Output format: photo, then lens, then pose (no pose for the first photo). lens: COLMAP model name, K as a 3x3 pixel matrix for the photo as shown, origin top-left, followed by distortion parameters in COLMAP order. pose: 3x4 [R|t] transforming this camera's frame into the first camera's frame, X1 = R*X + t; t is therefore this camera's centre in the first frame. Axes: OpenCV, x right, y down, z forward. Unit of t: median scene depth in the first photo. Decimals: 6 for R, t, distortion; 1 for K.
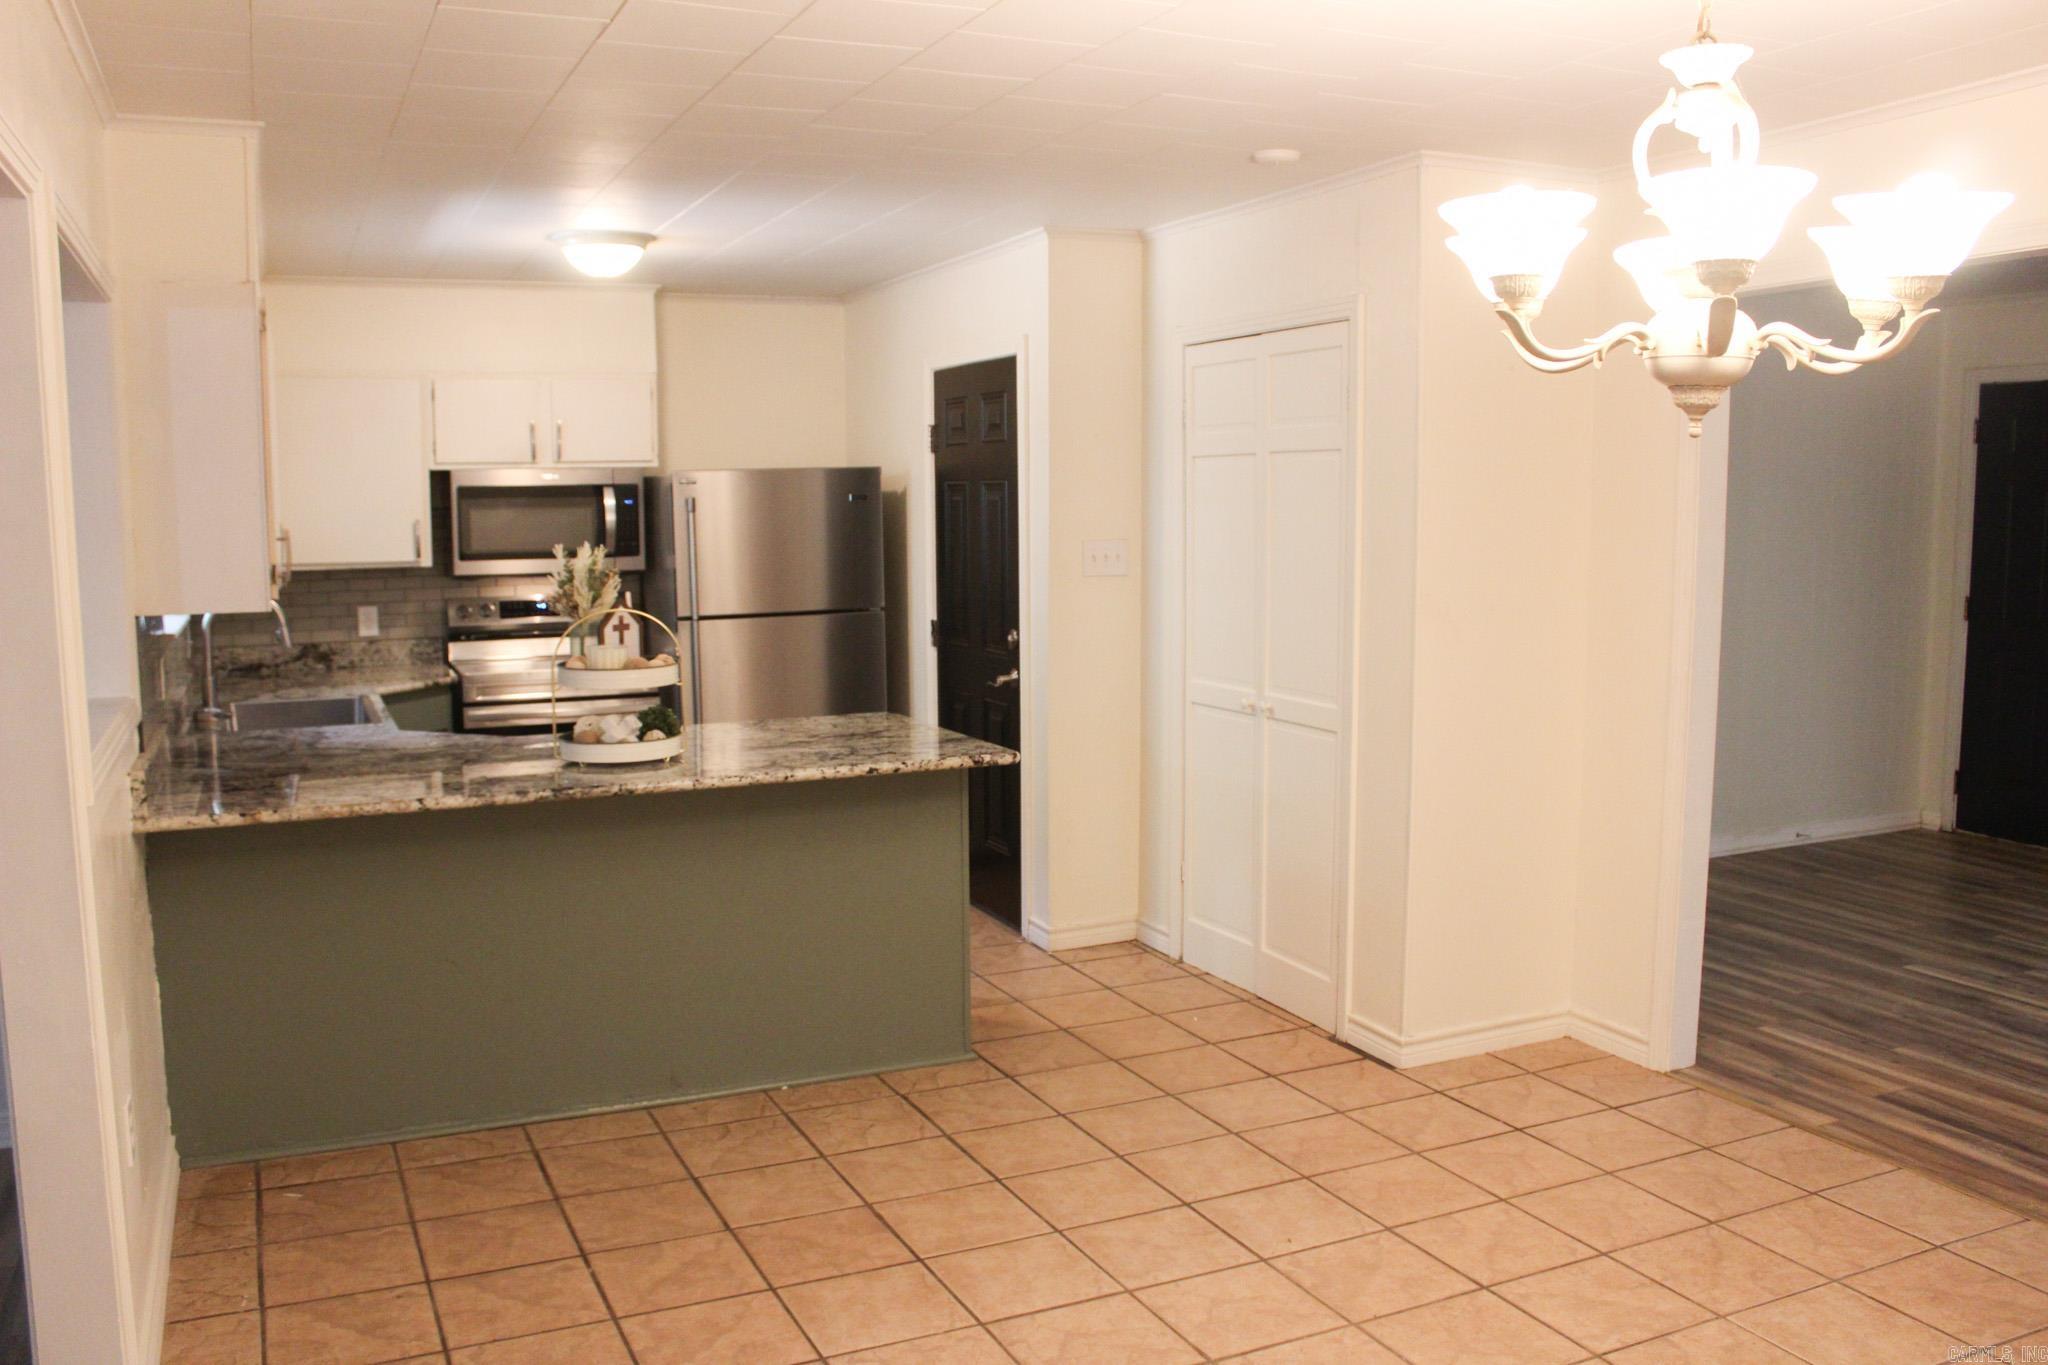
lens RADIAL K [[1697.9, 0, 1023.9], [0, 1697.9, 693.0], [0, 0, 1]] dist [-0.164186, 0.143590]
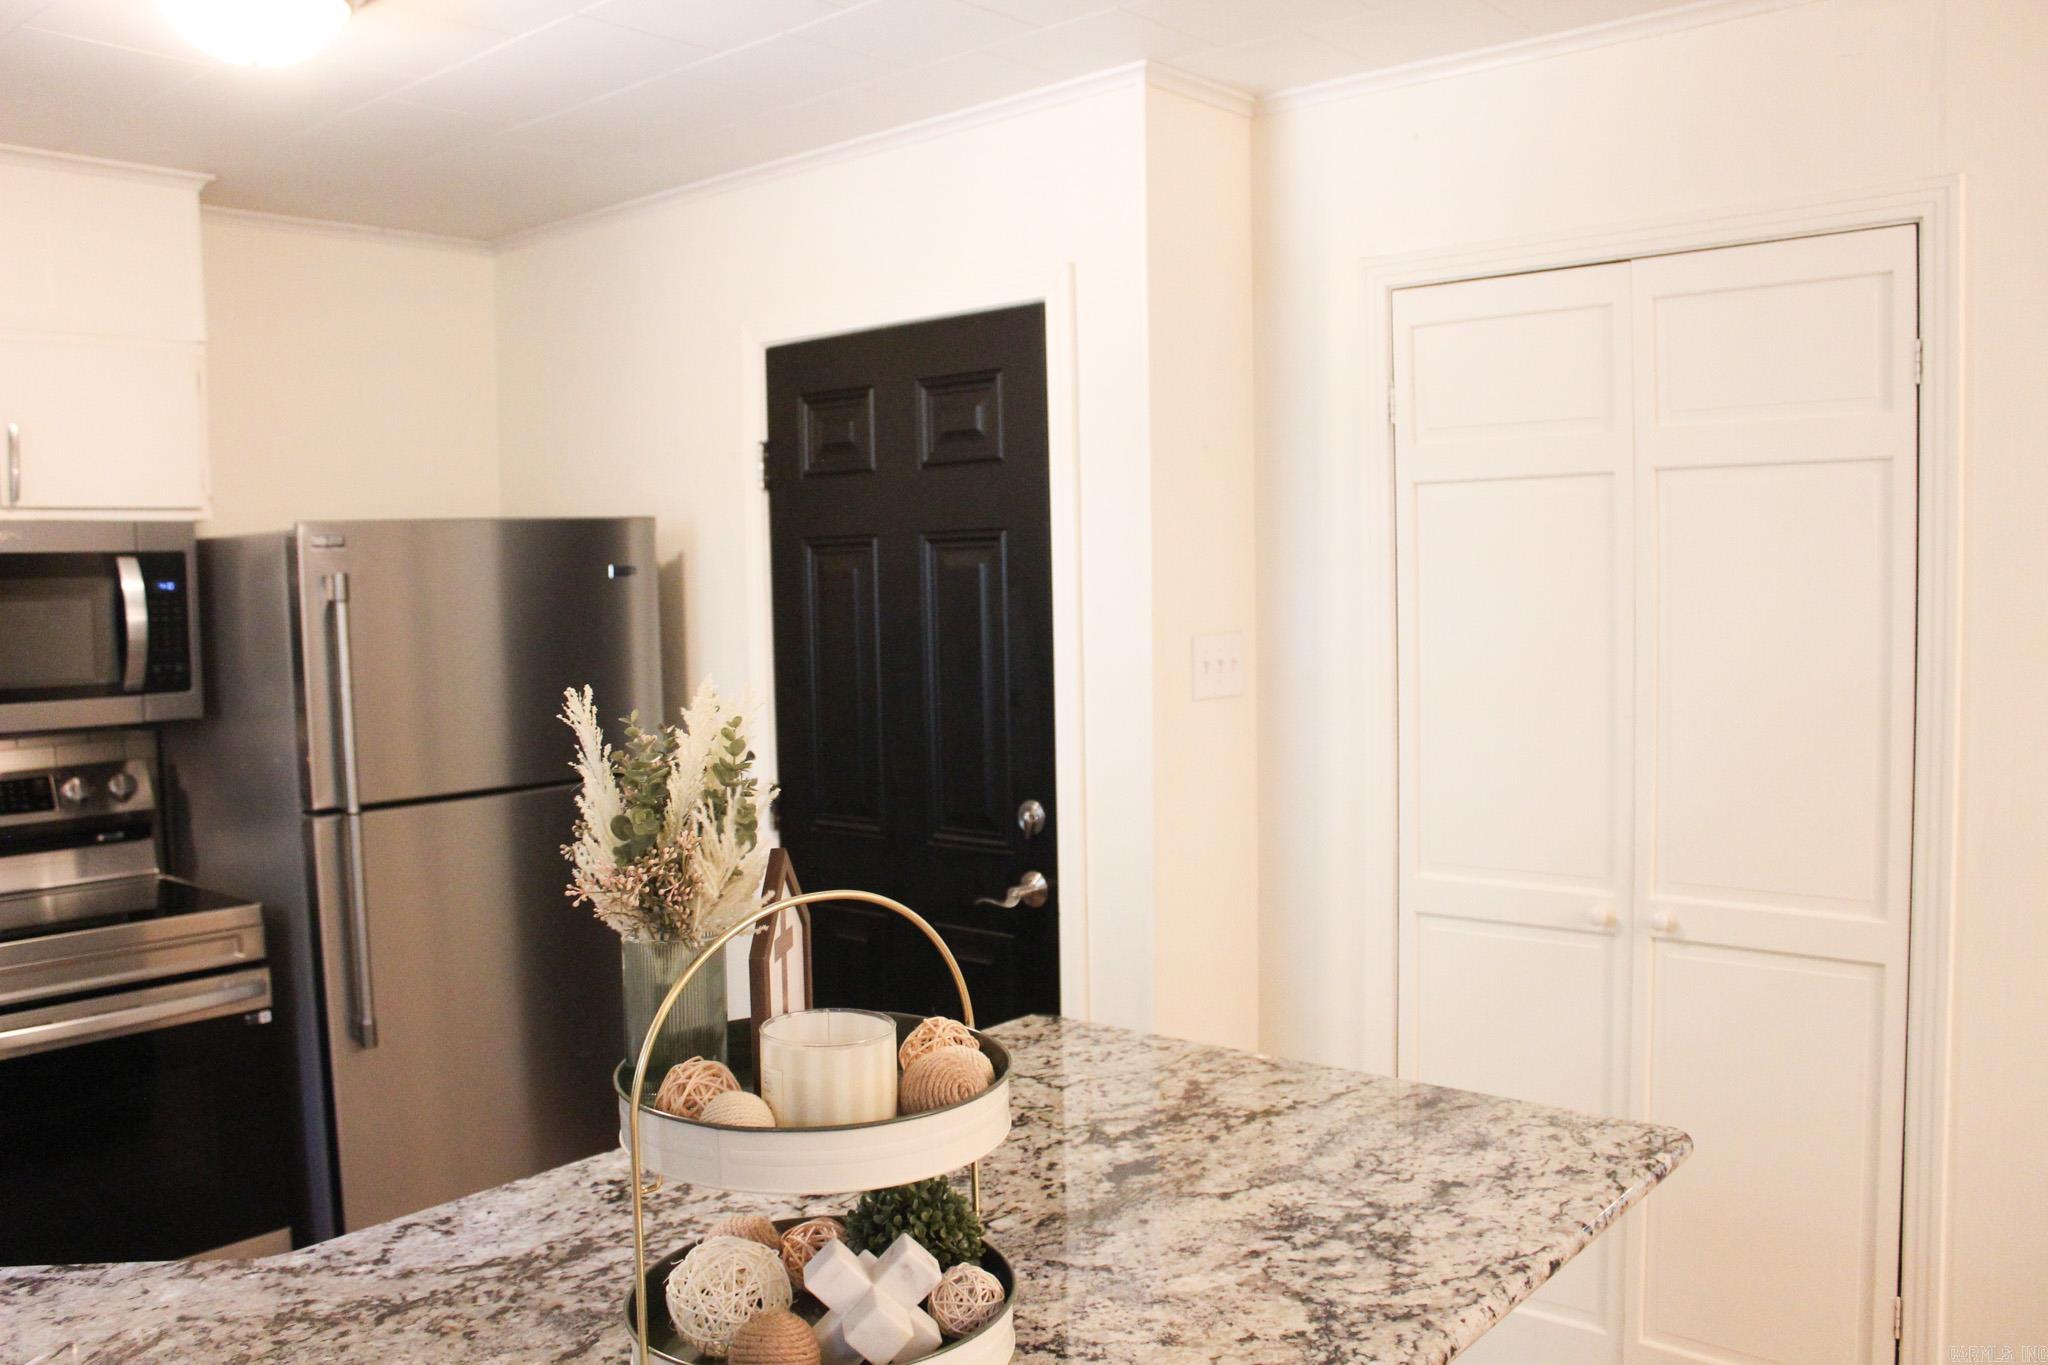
lens RADIAL K [[1697.9, 0, 1023.9], [0, 1697.9, 693.0], [0, 0, 1]] dist [-0.164186, 0.143590]
pose [[0.907809, -0.040141, 0.417458, -0.274588], [0.063205, 0.997135, -0.041567, -0.057708], [-0.414593, 0.064120, 0.907745, 0.579025]]
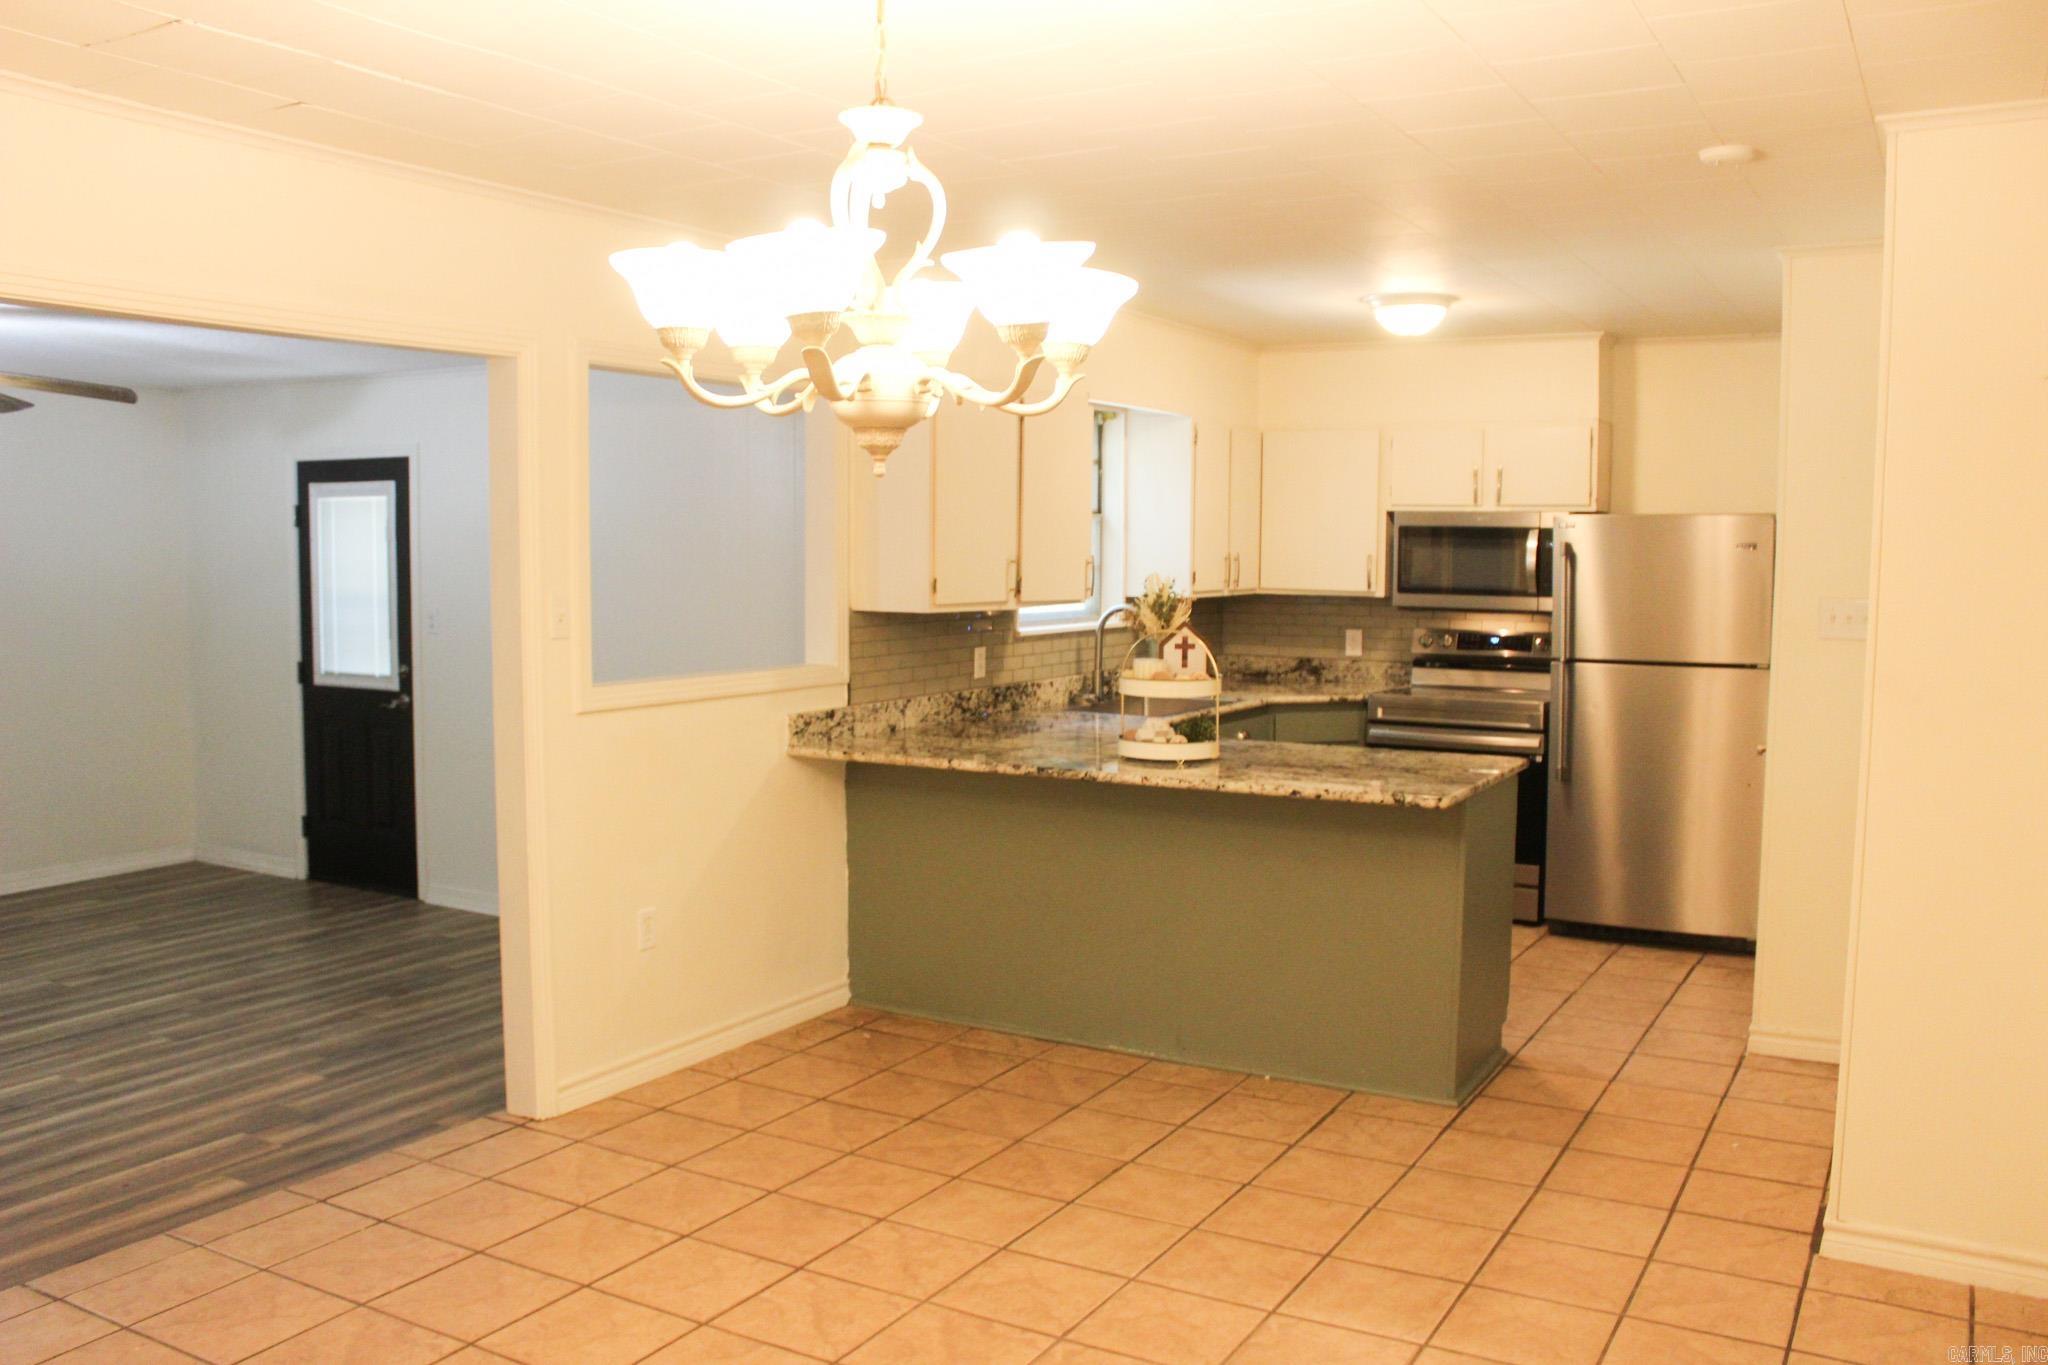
lens RADIAL K [[1697.9, 0, 1023.9], [0, 1697.9, 693.0], [0, 0, 1]] dist [-0.164186, 0.143590]
pose [[0.583109, 0.084775, -0.807959, 0.543766], [-0.105273, 0.994040, 0.028323, -0.023789], [0.805544, 0.068541, 0.588558, 0.185002]]
